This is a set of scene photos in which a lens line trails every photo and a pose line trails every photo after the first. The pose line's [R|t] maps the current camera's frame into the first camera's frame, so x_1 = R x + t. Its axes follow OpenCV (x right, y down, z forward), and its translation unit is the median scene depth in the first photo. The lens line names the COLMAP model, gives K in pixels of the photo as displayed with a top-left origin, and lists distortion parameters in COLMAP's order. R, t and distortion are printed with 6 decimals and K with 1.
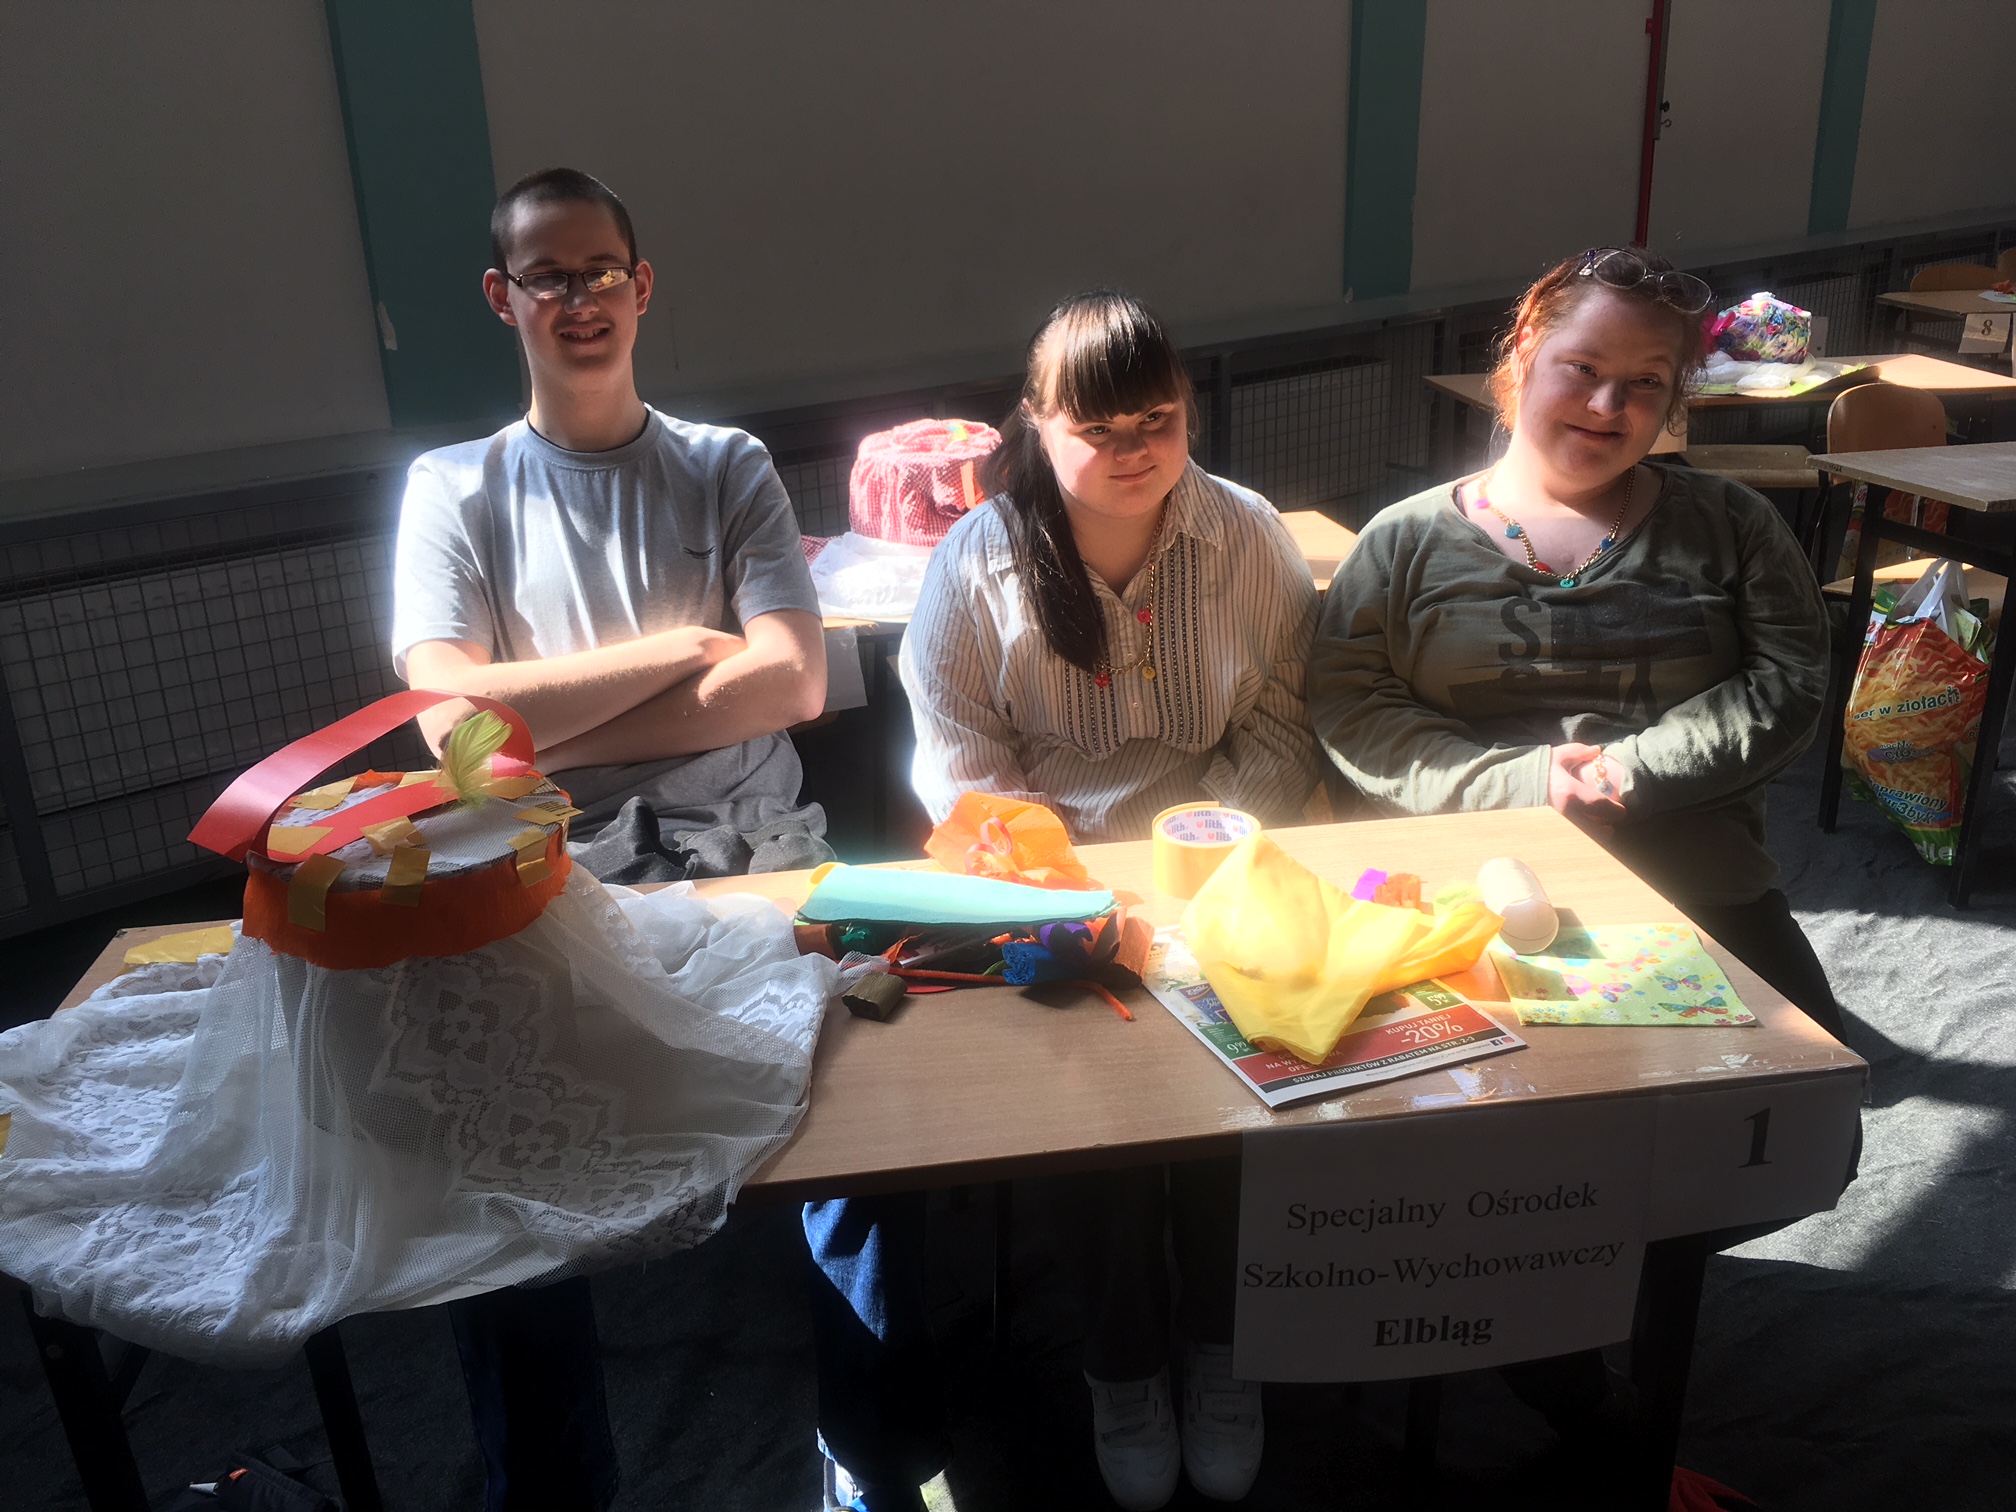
lens RADIAL K [[1762.8, 0, 1008.0], [0, 1762.8, 756.0], [0, 0, 1]] dist [0.034601, -0.004414]
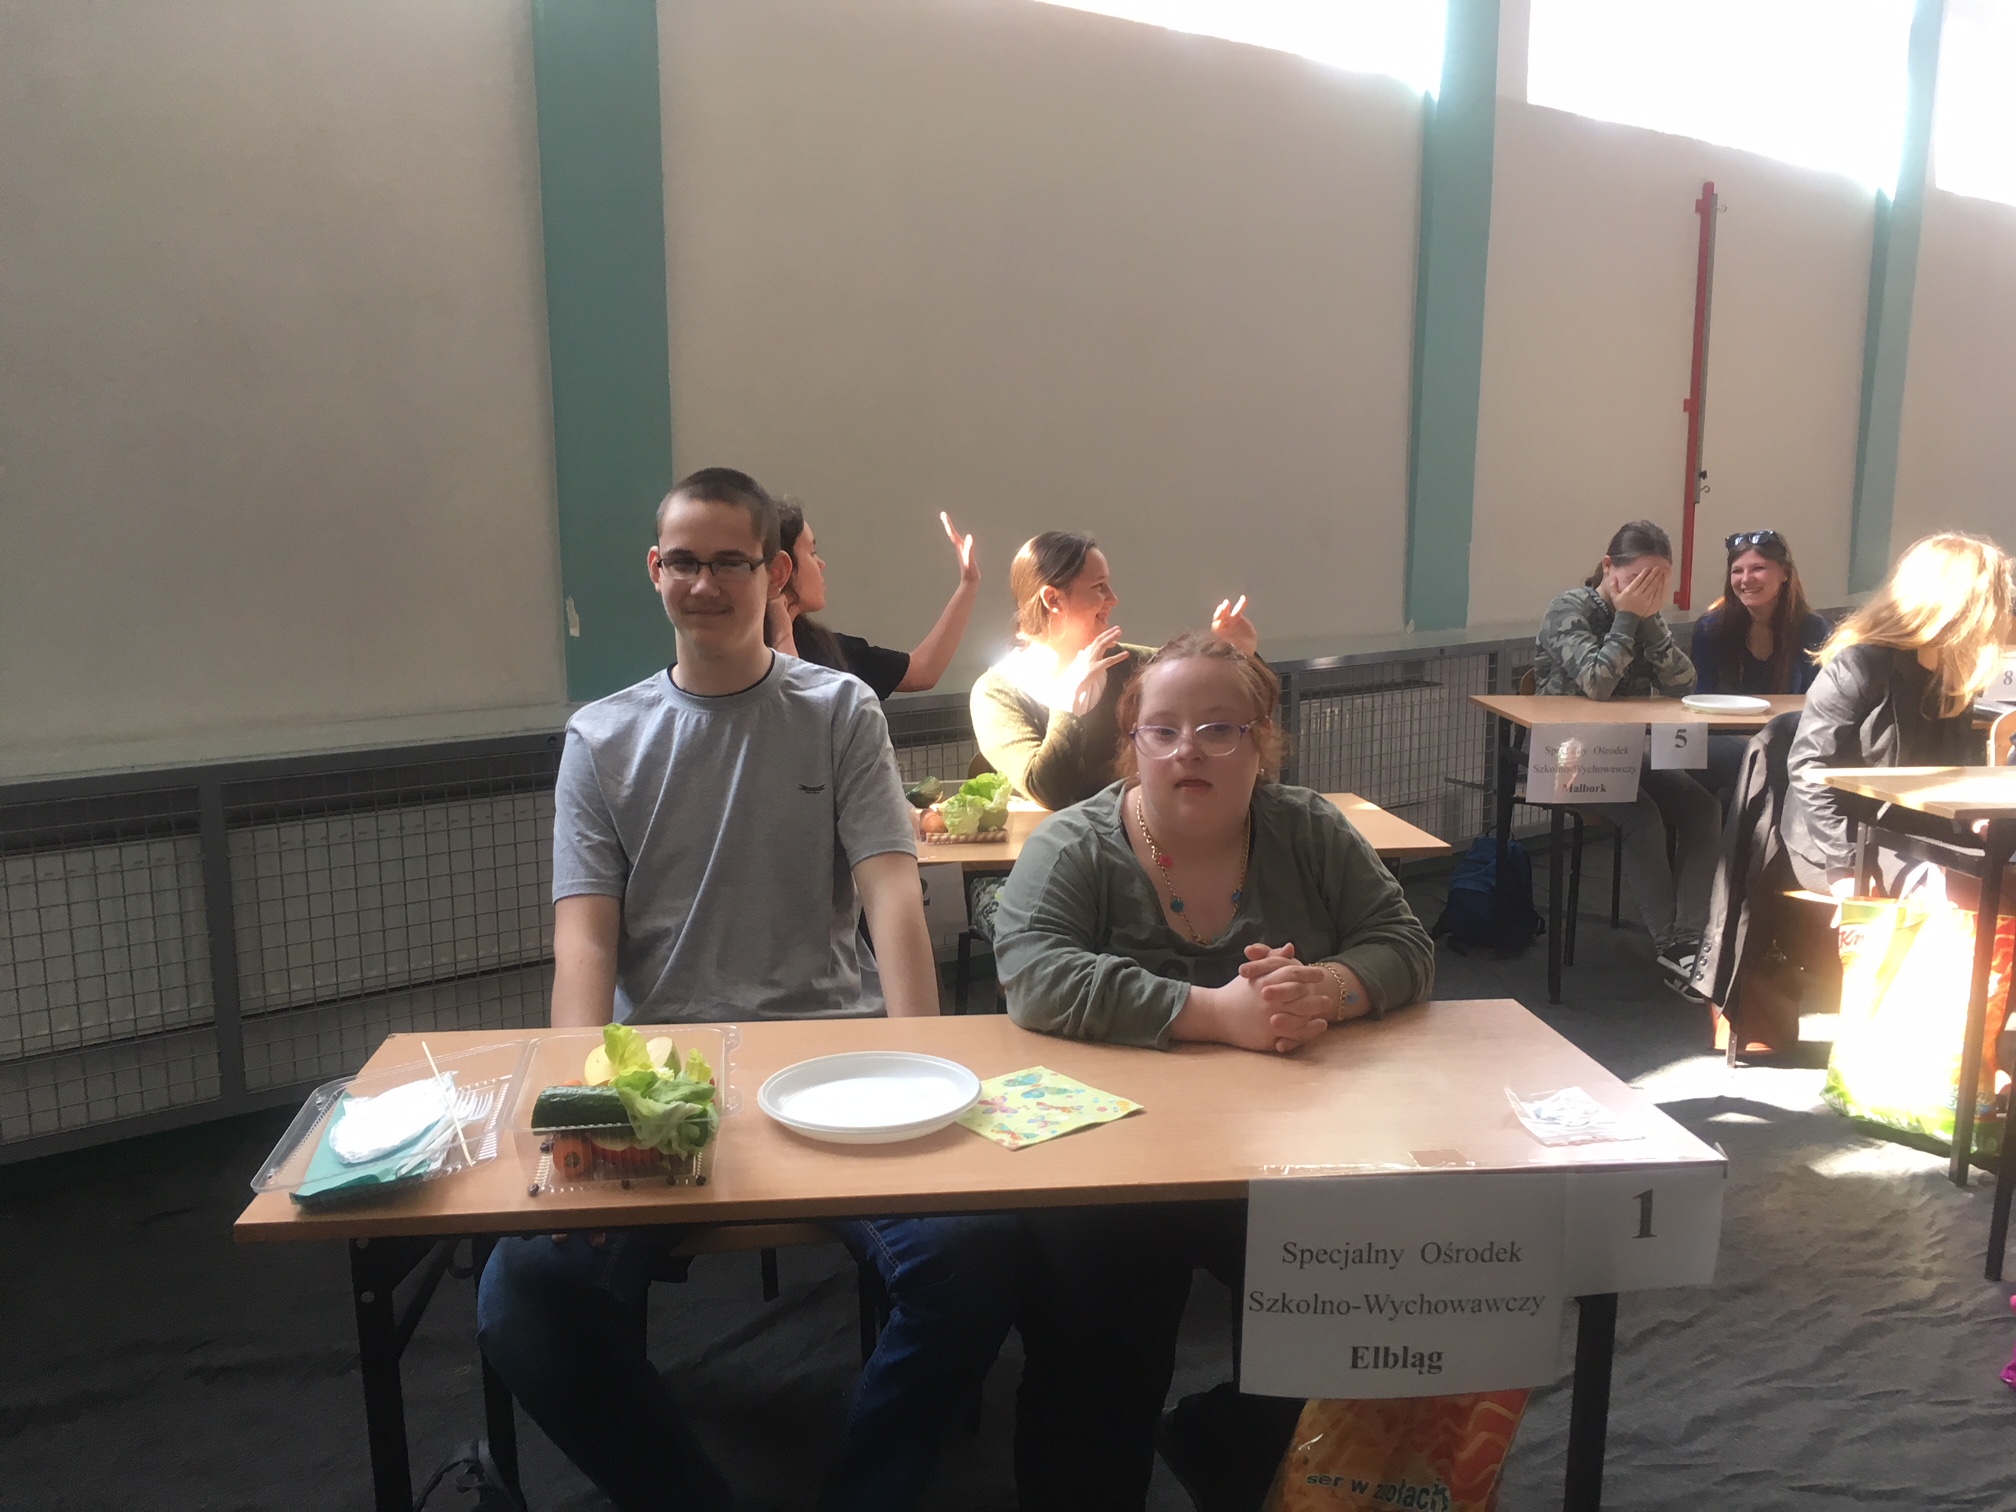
lens RADIAL K [[1762.8, 0, 1008.0], [0, 1762.8, 756.0], [0, 0, 1]] dist [0.034601, -0.004414]
pose [[0.997927, 0.039307, -0.050955, 0.003237], [-0.047915, 0.982394, -0.180573, 0.084203], [0.042960, 0.182641, 0.982241, -0.221768]]
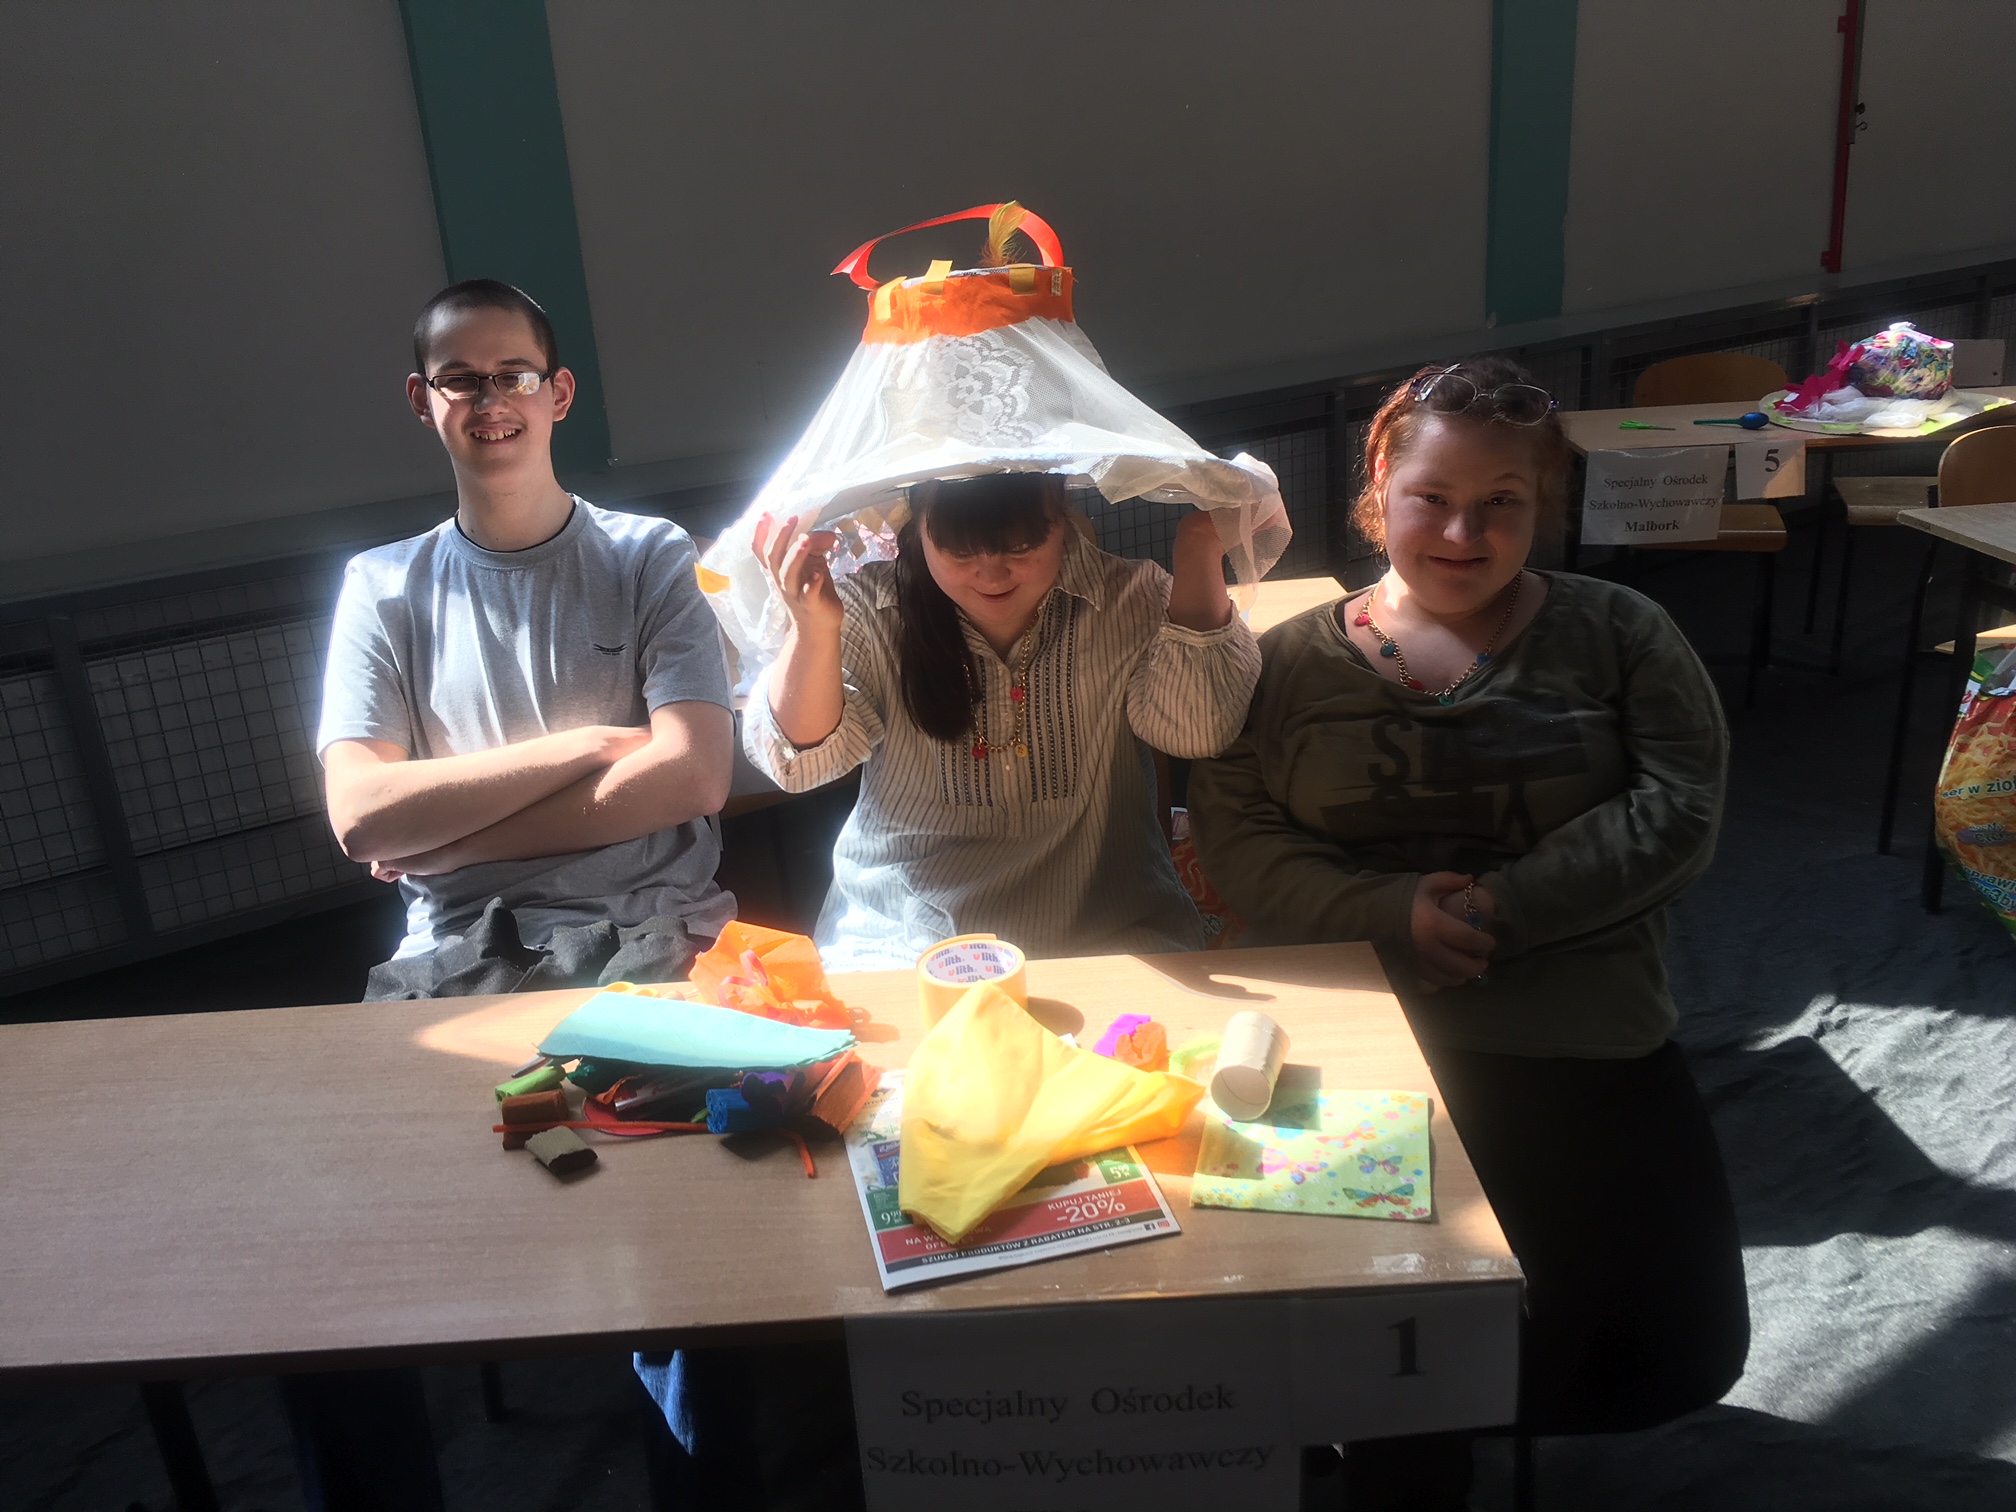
lens RADIAL K [[1762.8, 0, 1008.0], [0, 1762.8, 756.0], [0, 0, 1]] dist [0.034601, -0.004414]
pose [[0.989702, 0.014332, -0.142420, 0.204233], [-0.014459, 0.999895, 0.000141, -0.056662], [0.142408, 0.001920, 0.989806, 0.024427]]
